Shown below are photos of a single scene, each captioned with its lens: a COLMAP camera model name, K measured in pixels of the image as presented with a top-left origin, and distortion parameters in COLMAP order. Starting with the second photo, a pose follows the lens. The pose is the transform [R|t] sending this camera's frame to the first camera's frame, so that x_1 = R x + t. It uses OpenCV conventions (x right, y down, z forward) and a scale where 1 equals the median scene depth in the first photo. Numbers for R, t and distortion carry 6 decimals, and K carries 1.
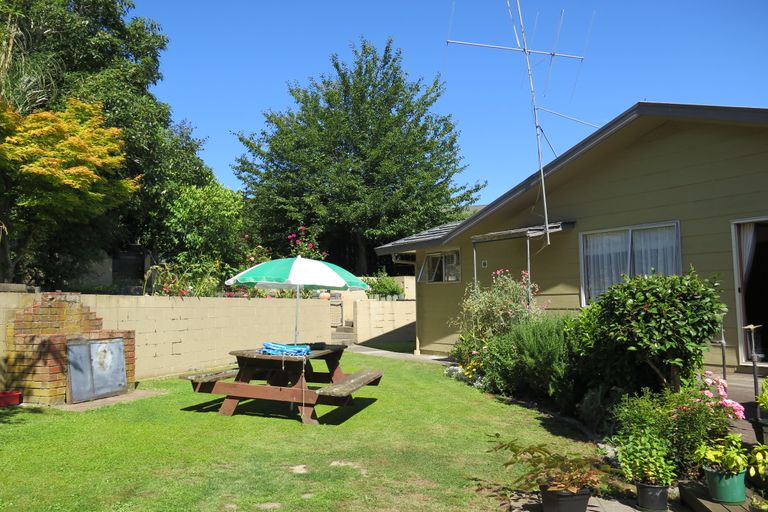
lens RADIAL K [[659.5, 0, 370.7], [0, 659.5, 247.8], [0, 0, 1]] dist [-0.004139, 0.006771]
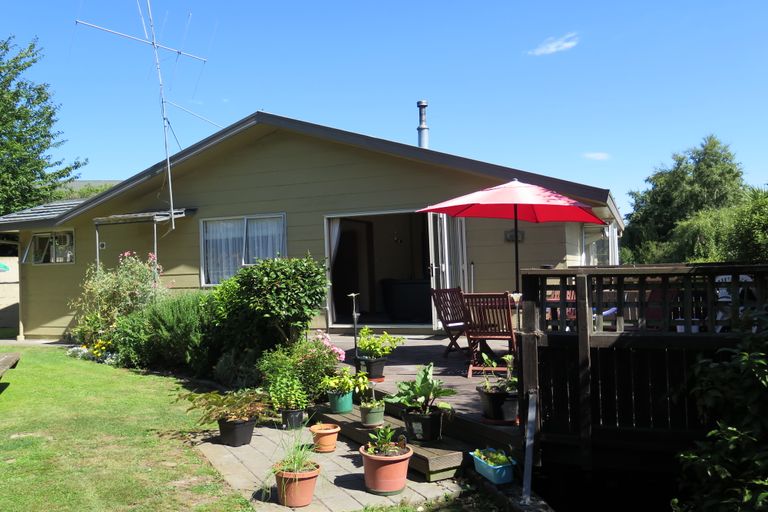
lens RADIAL K [[659.5, 0, 370.7], [0, 659.5, 247.8], [0, 0, 1]] dist [-0.004139, 0.006771]
pose [[0.819971, 0.012509, 0.572268, -0.095641], [-0.028982, 0.999386, 0.019681, -0.005306], [-0.571670, -0.032724, 0.819831, -0.088127]]
